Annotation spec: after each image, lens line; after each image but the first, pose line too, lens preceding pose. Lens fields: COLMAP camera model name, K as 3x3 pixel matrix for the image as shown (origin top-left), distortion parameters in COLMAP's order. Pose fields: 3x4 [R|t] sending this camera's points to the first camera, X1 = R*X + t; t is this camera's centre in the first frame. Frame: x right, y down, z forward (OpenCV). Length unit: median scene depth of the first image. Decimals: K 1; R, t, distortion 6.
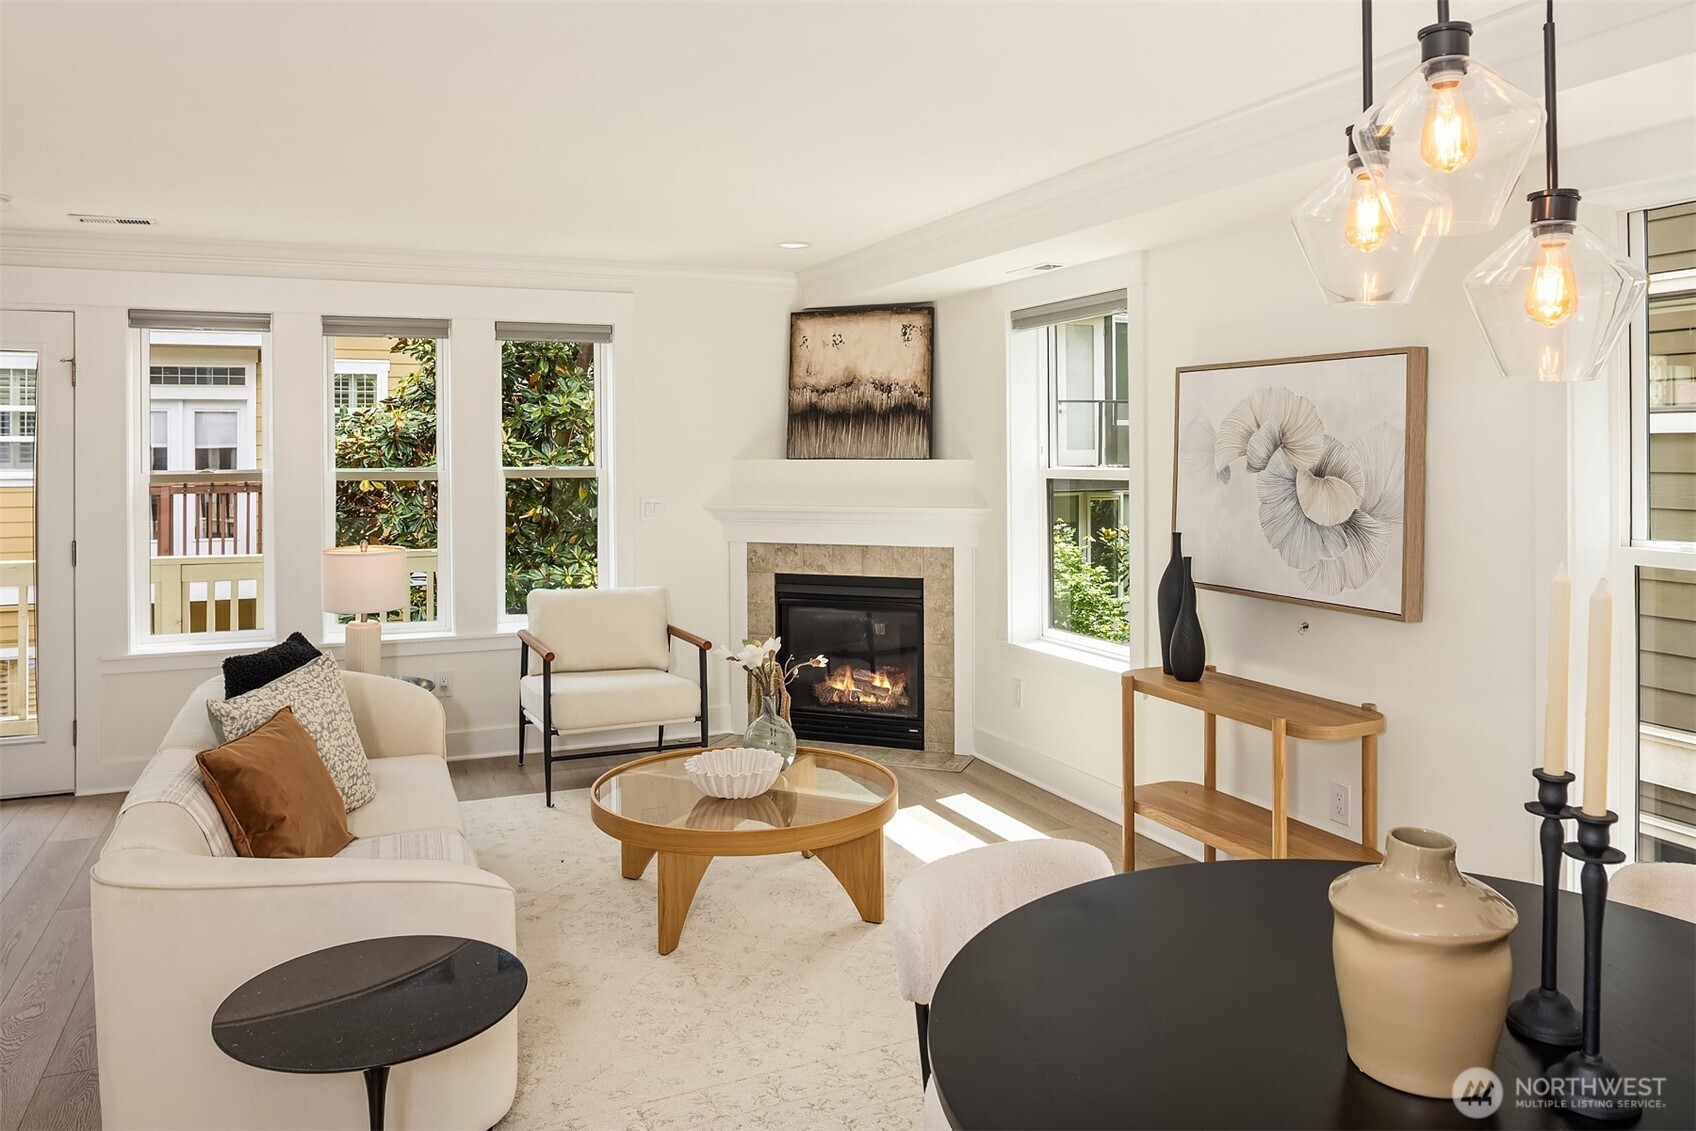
lens RADIAL K [[1196.5, 0, 858.4], [0, 1196.5, 443.5], [0, 0, 1]] dist [-0.058886, 0.042054]
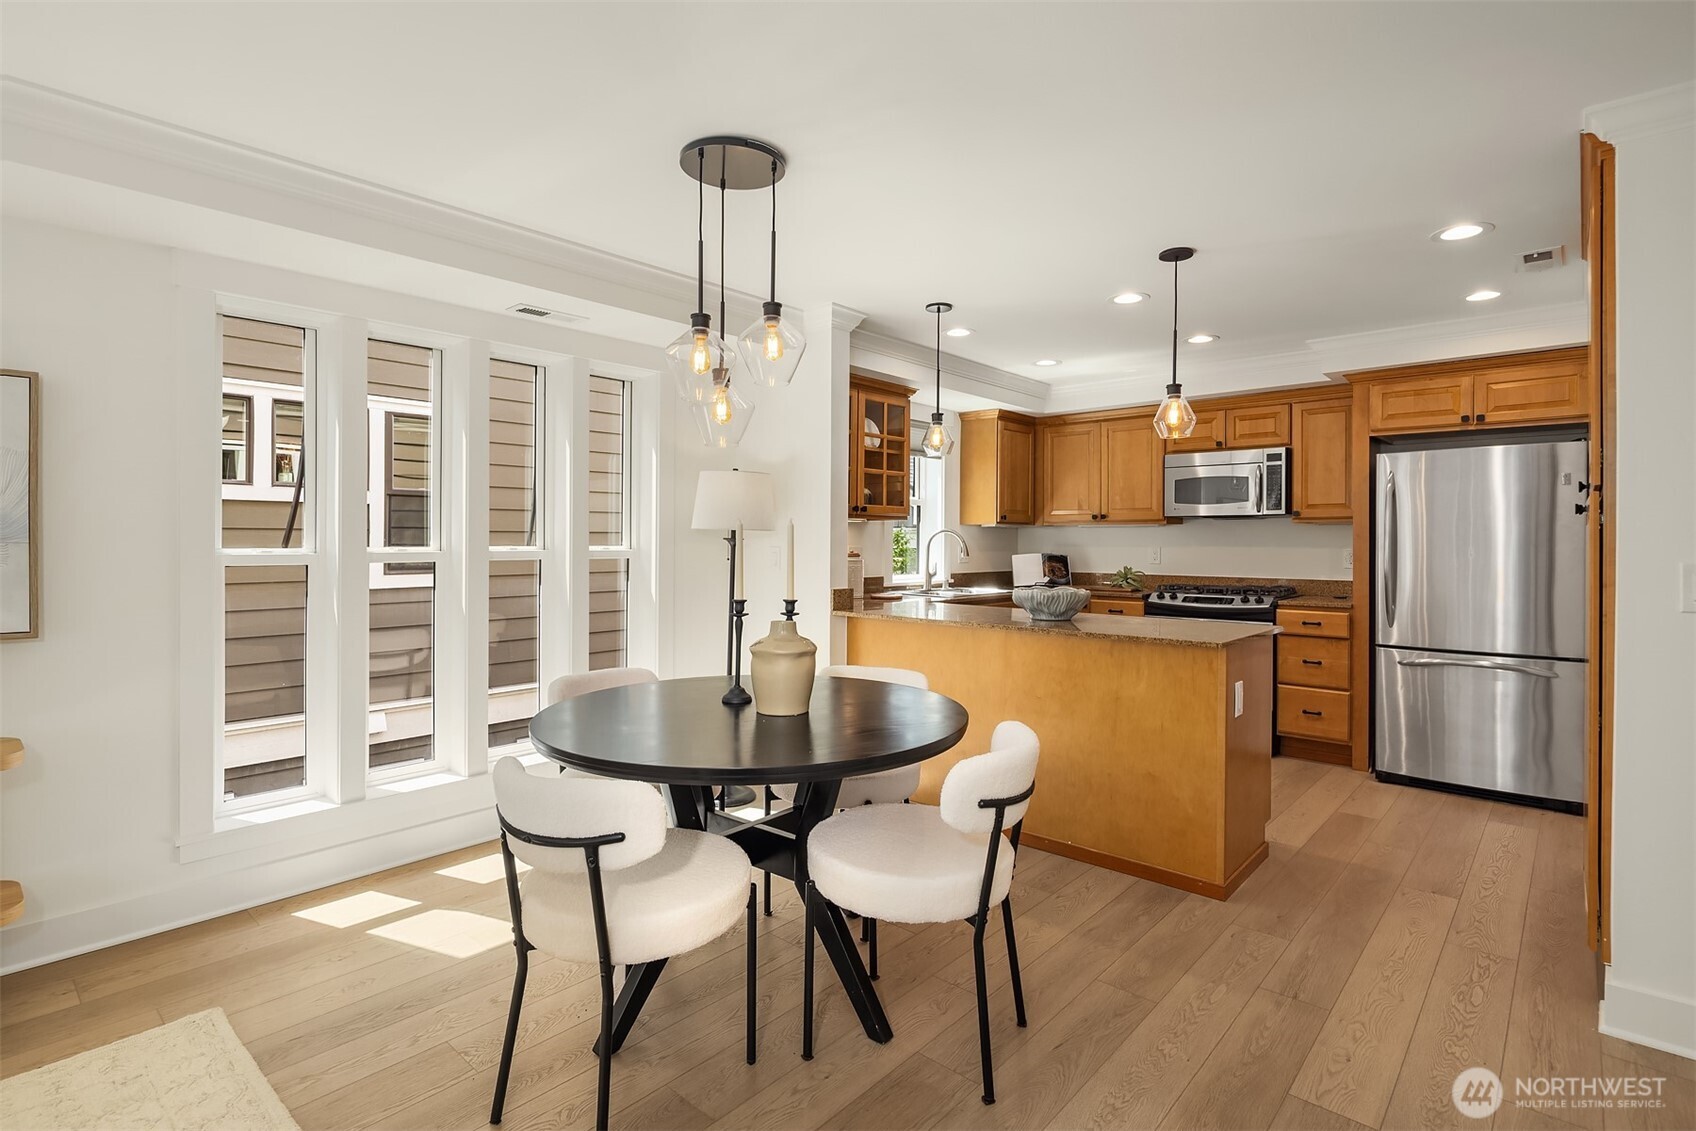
lens RADIAL K [[821.1, 0, 843.1], [0, 821.1, 553.6], [0, 0, 1]] dist [-0.001830, -0.002483]
pose [[-0.417402, -0.011307, 0.908652, -0.279523], [-0.000195, 0.999924, 0.012354, 0.039057], [-0.908722, 0.004979, -0.417372, 0.381544]]
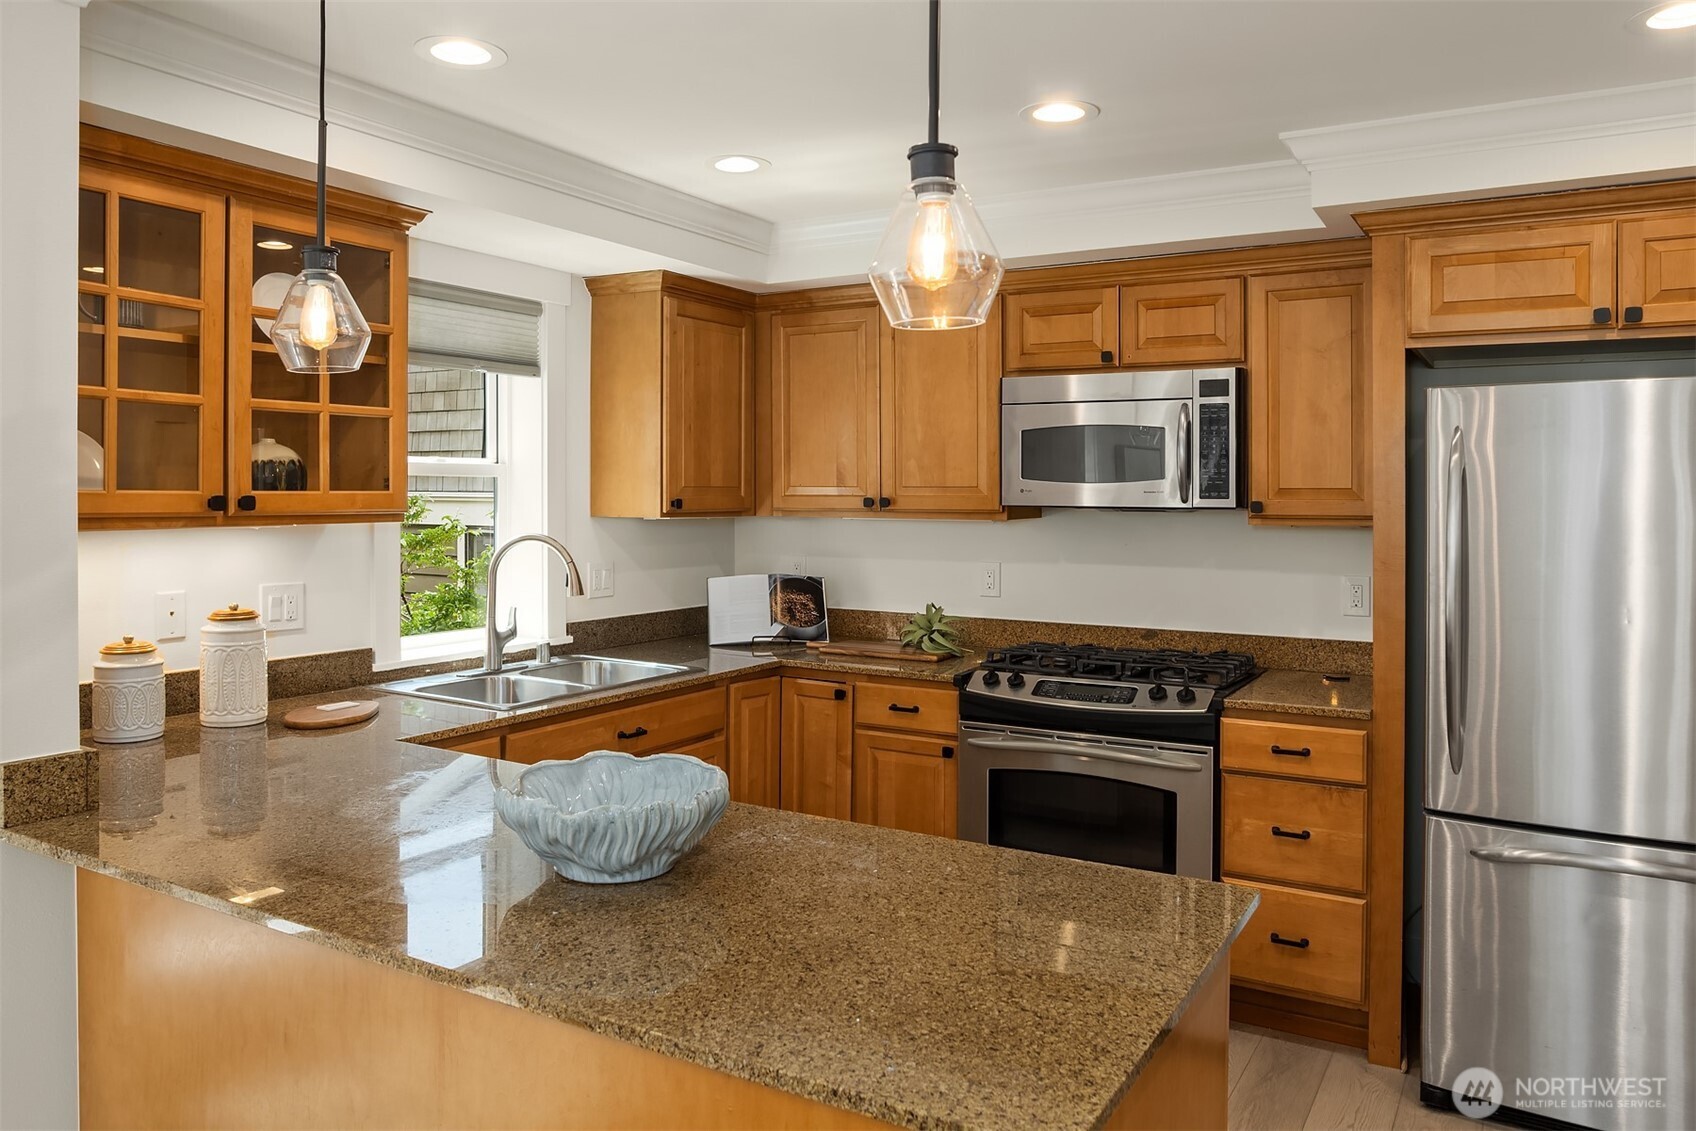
lens RADIAL K [[1196.5, 0, 847.1], [0, 1196.5, 506.6], [0, 0, 1]] dist [-0.058886, 0.042054]
pose [[-0.588867, -0.009236, 0.808177, -0.050526], [-0.000583, 0.999939, 0.011002, 0.000297], [-0.808230, 0.006008, -0.588836, 0.100015]]
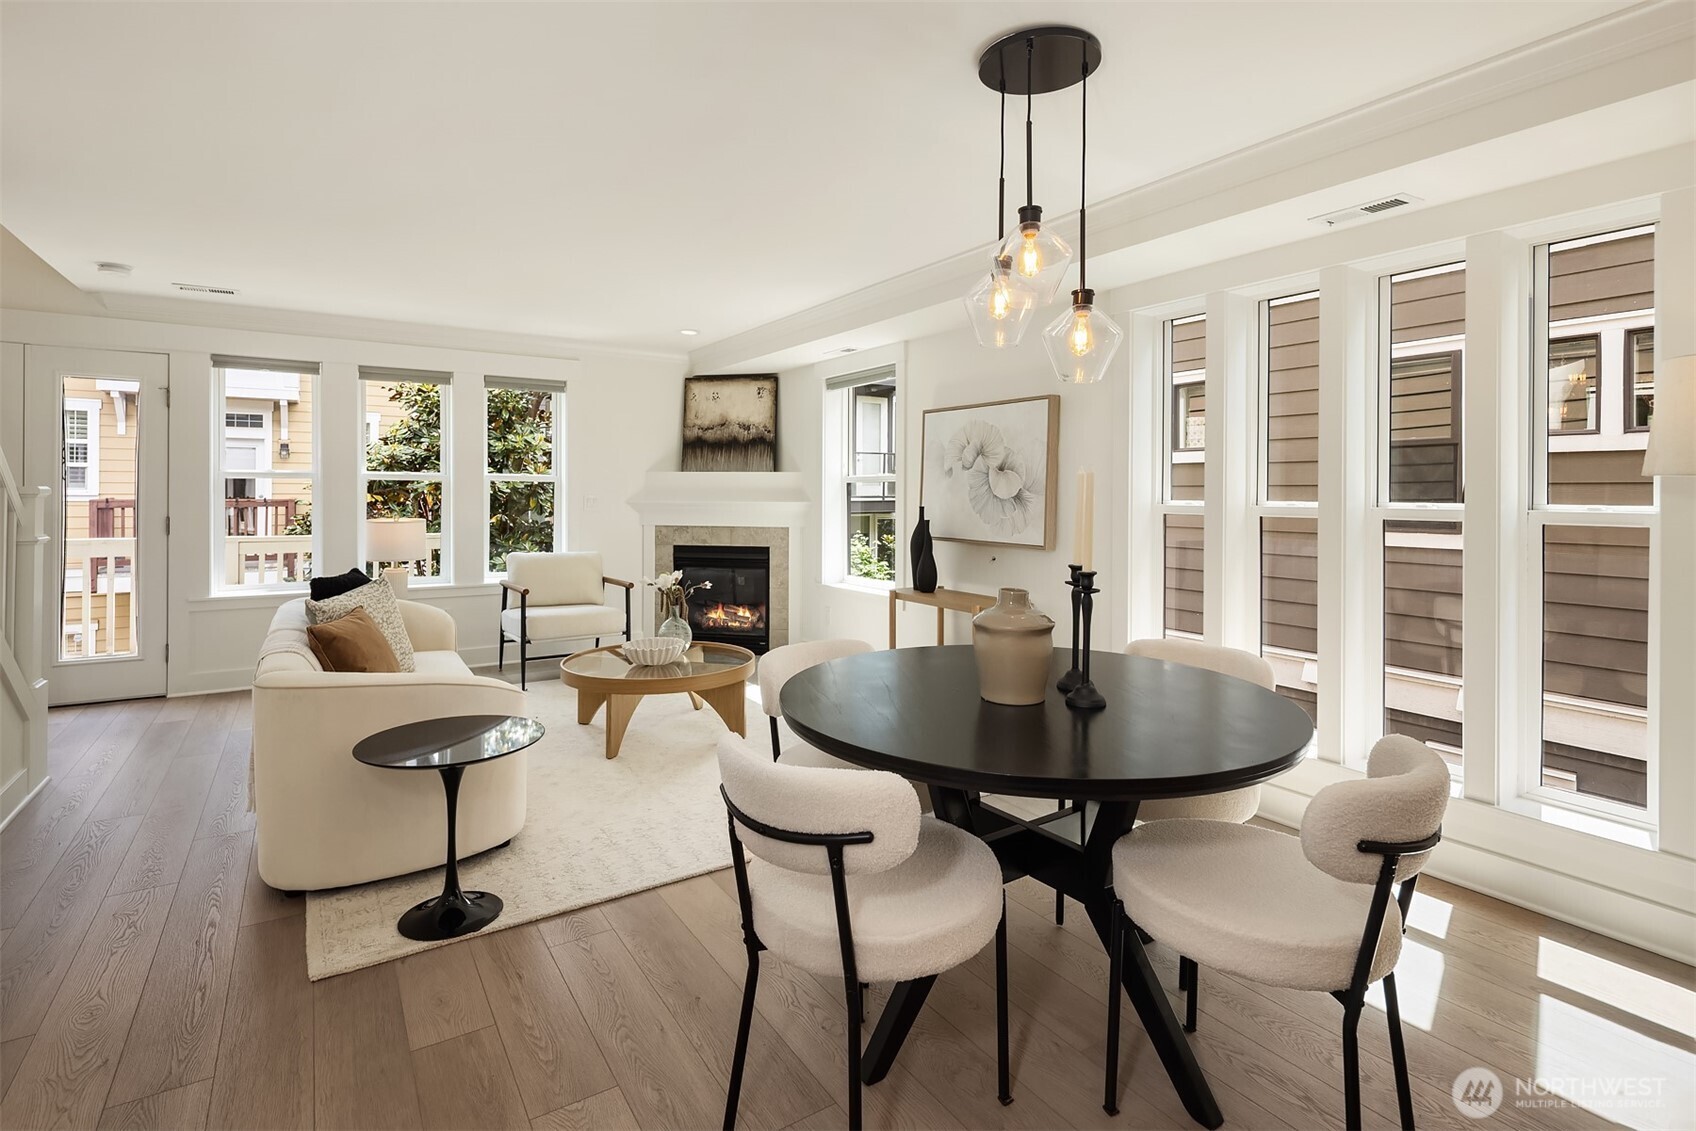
lens RADIAL K [[821.1, 0, 860.0], [0, 821.1, 493.9], [0, 0, 1]] dist [-0.001830, -0.002483]
pose [[0.985834, 0.009272, 0.167470, -0.010827], [-0.010241, 0.999935, 0.004923, 0.036719], [-0.167413, -0.006568, 0.985865, -0.095890]]
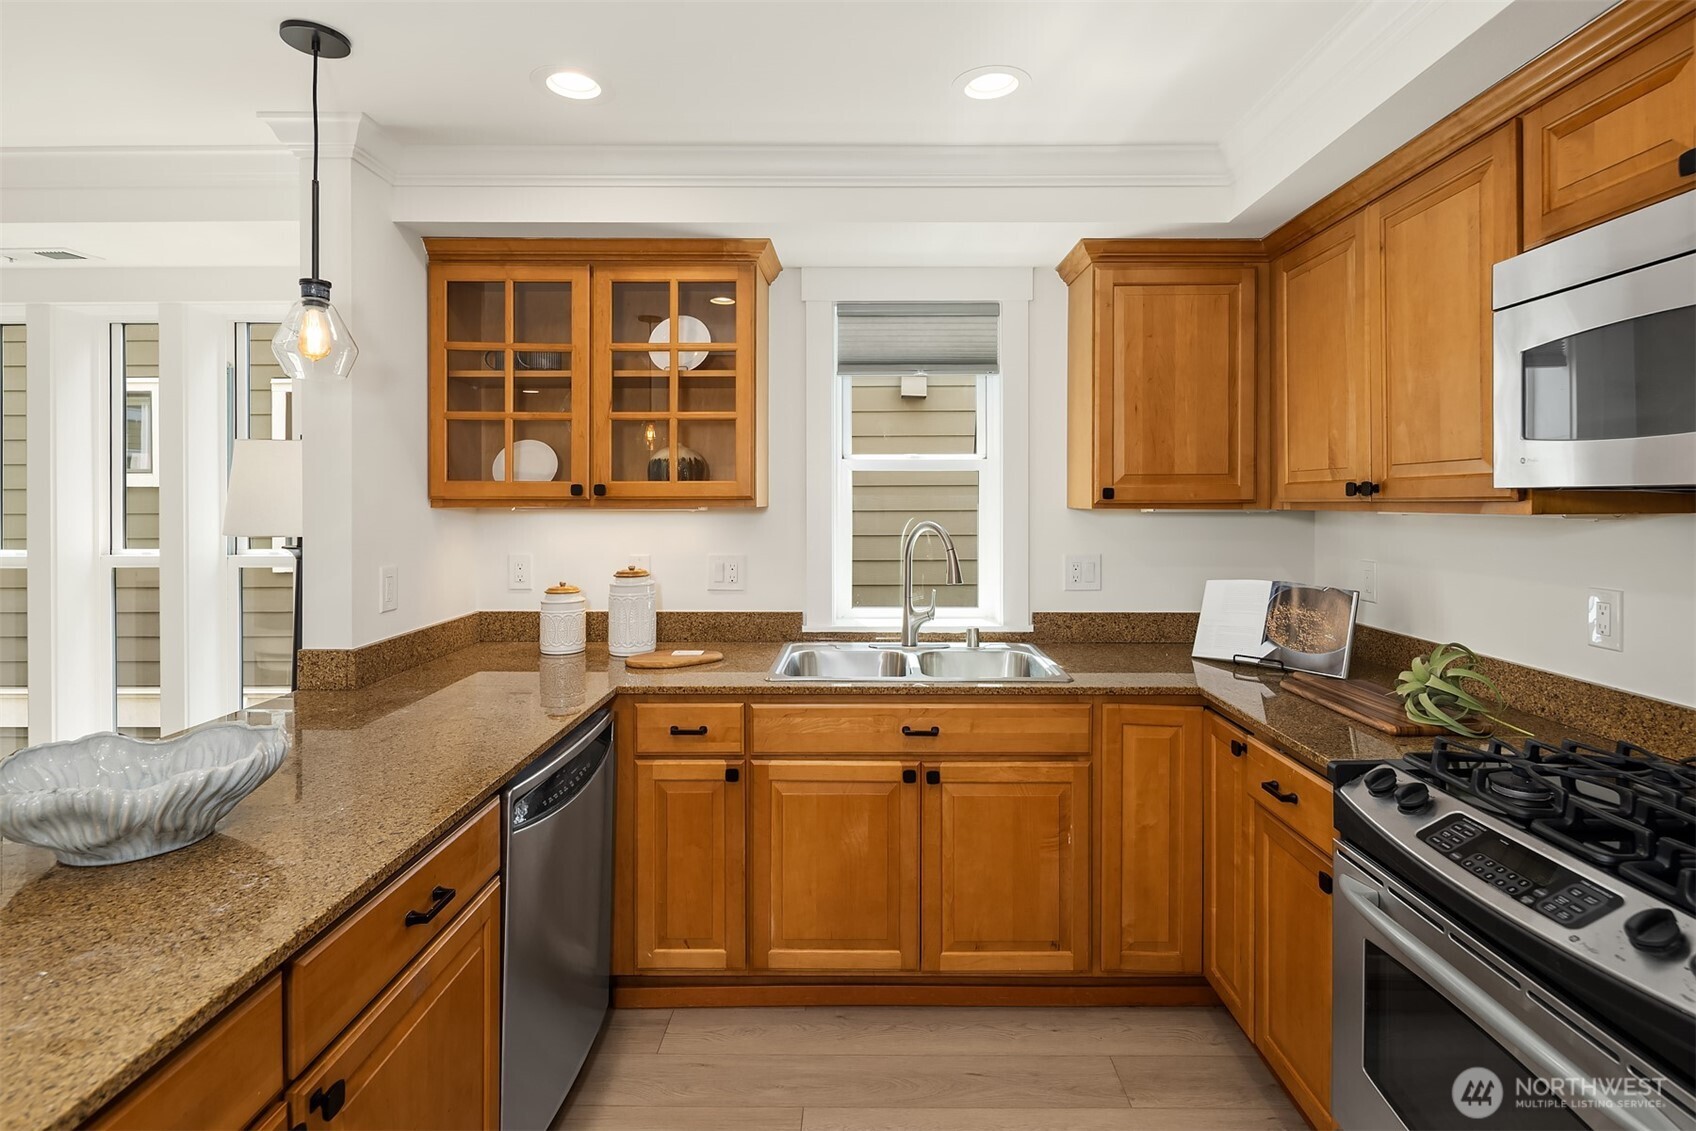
lens RADIAL K [[821.1, 0, 855.4], [0, 821.1, 507.5], [0, 0, 1]] dist [-0.001830, -0.002483]
pose [[0.399603, -0.002121, 0.916686, 0.118572], [0.001294, 0.999998, 0.001750, 0.012863], [-0.916687, 0.000486, 0.399605, -0.281354]]
